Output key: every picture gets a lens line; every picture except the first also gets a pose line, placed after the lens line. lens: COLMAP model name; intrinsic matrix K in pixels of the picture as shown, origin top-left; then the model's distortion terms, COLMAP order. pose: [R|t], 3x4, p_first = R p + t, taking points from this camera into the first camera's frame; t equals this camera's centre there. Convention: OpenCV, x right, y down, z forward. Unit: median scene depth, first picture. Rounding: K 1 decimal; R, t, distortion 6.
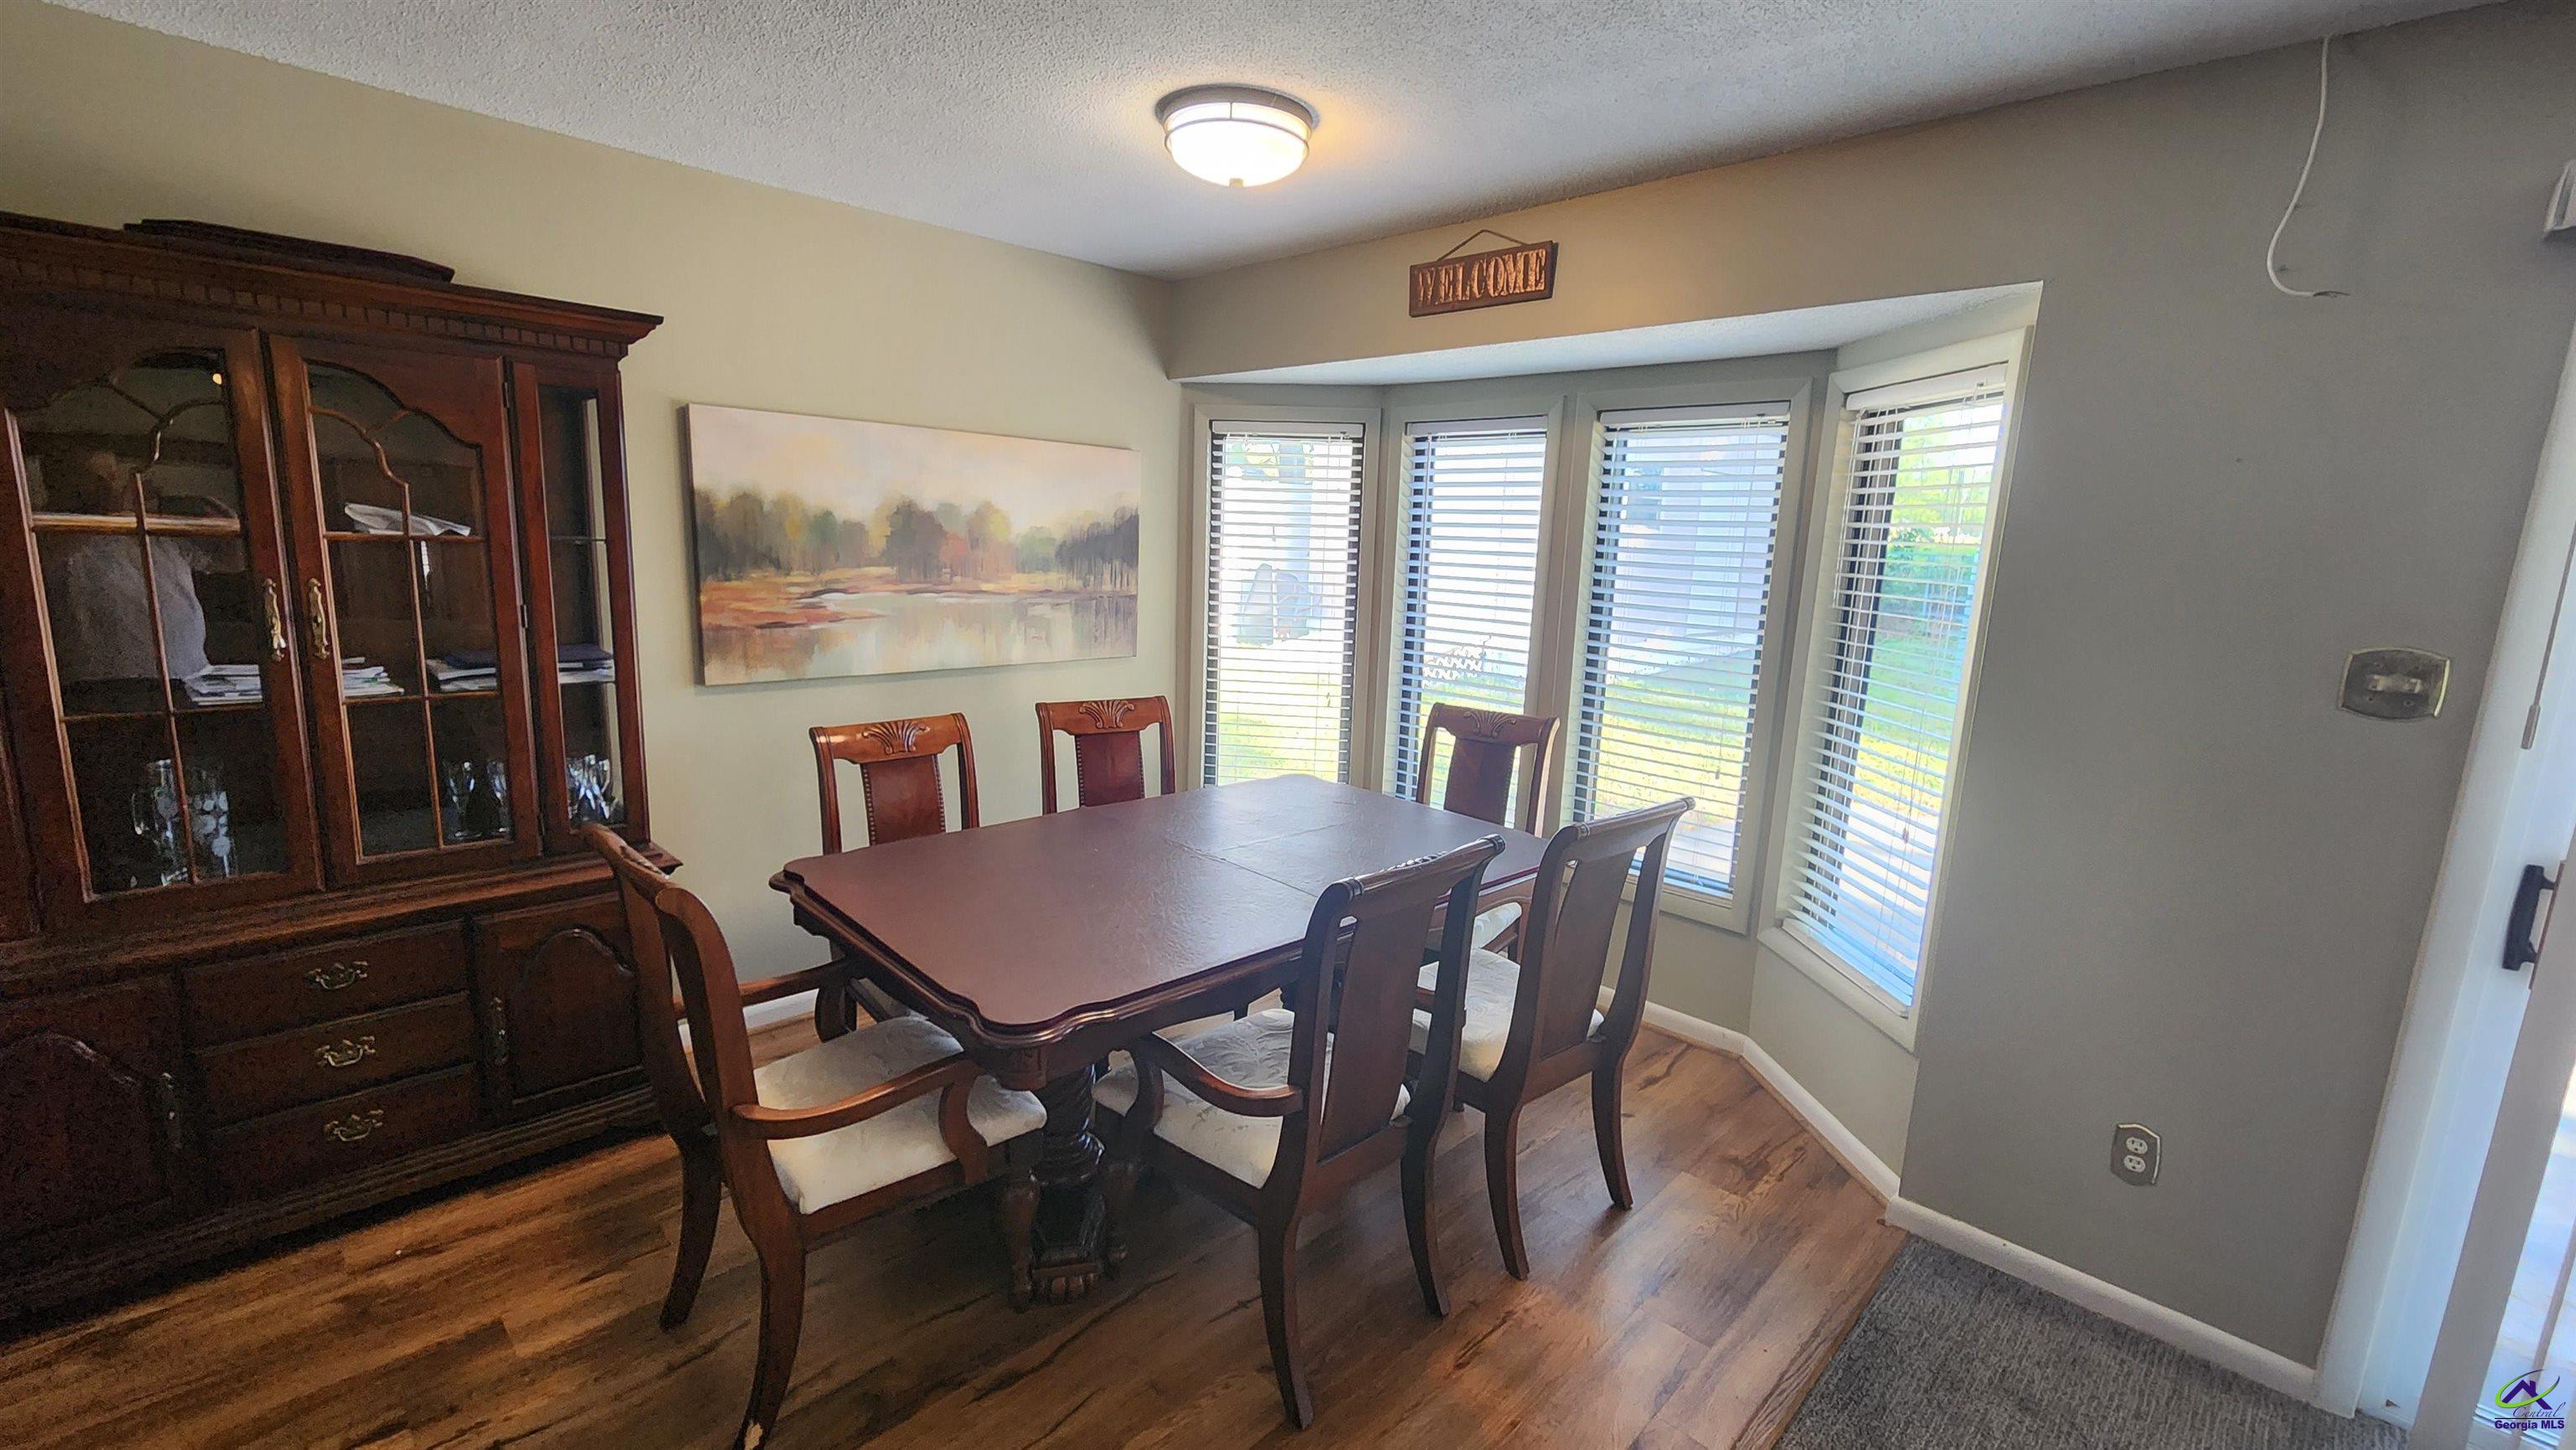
lens RADIAL K [[1064.6, 0, 1283.4], [0, 1064.6, 722.1], [0, 0, 1]] dist [-0.000304, 0.001840]
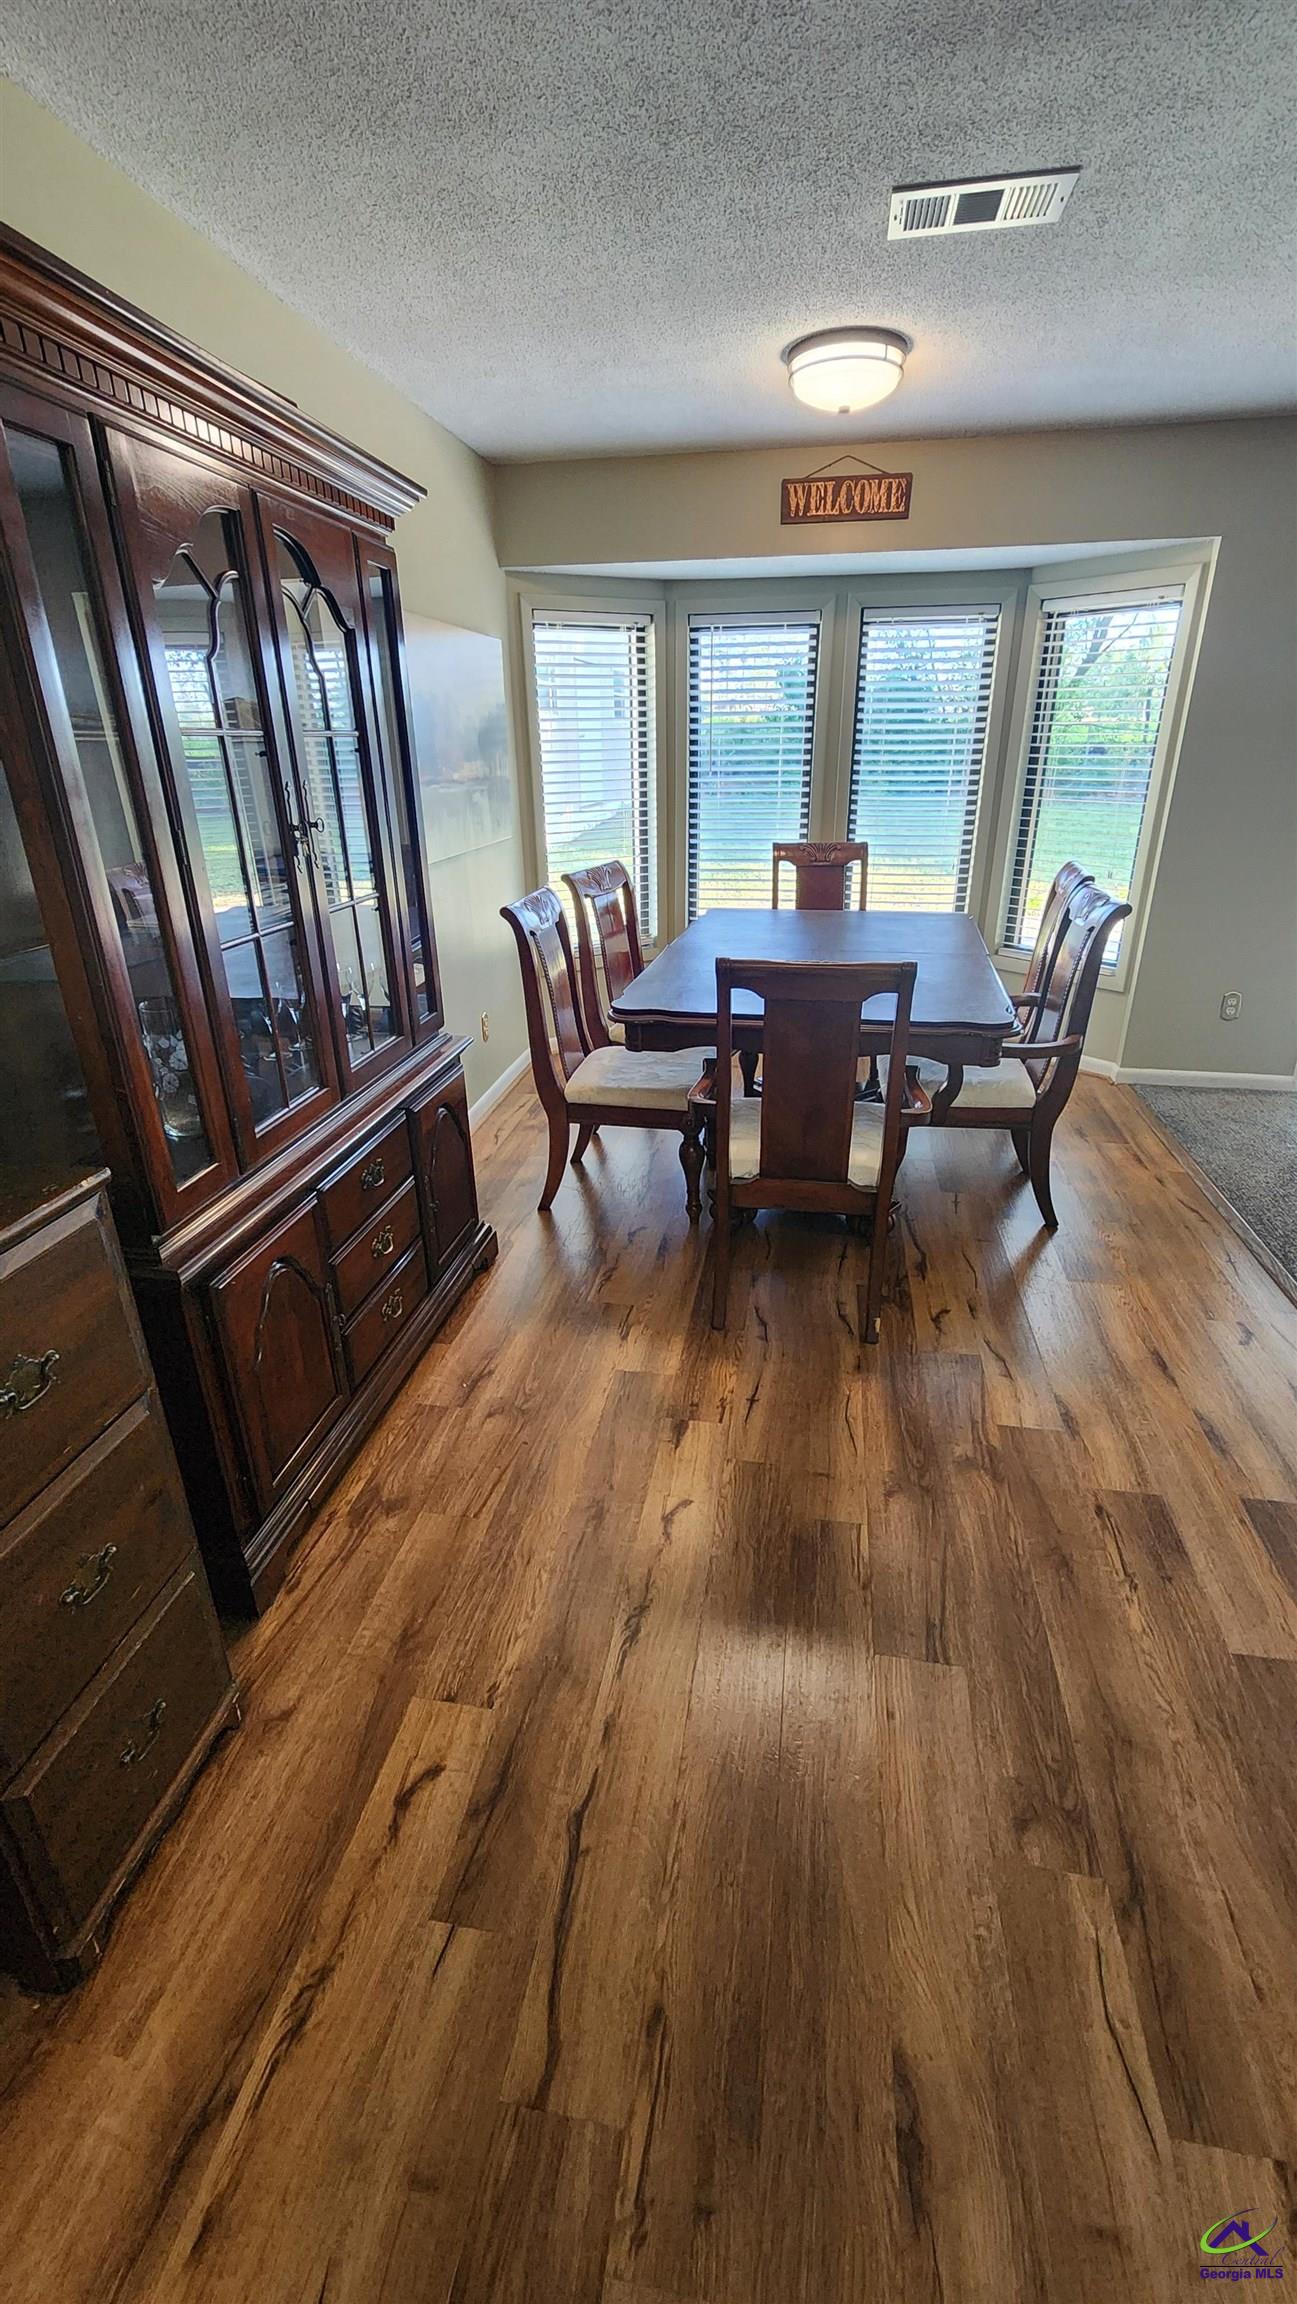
lens RADIAL K [[952.1, 0, 650.6], [0, 952.1, 1141.6], [0, 0, 1]] dist [-0.000304, 0.001840]
pose [[0.815329, -0.268544, 0.512955, -0.857475], [0.141766, 0.951560, 0.272829, -0.011372], [-0.561374, -0.149726, 0.813905, 0.054137]]
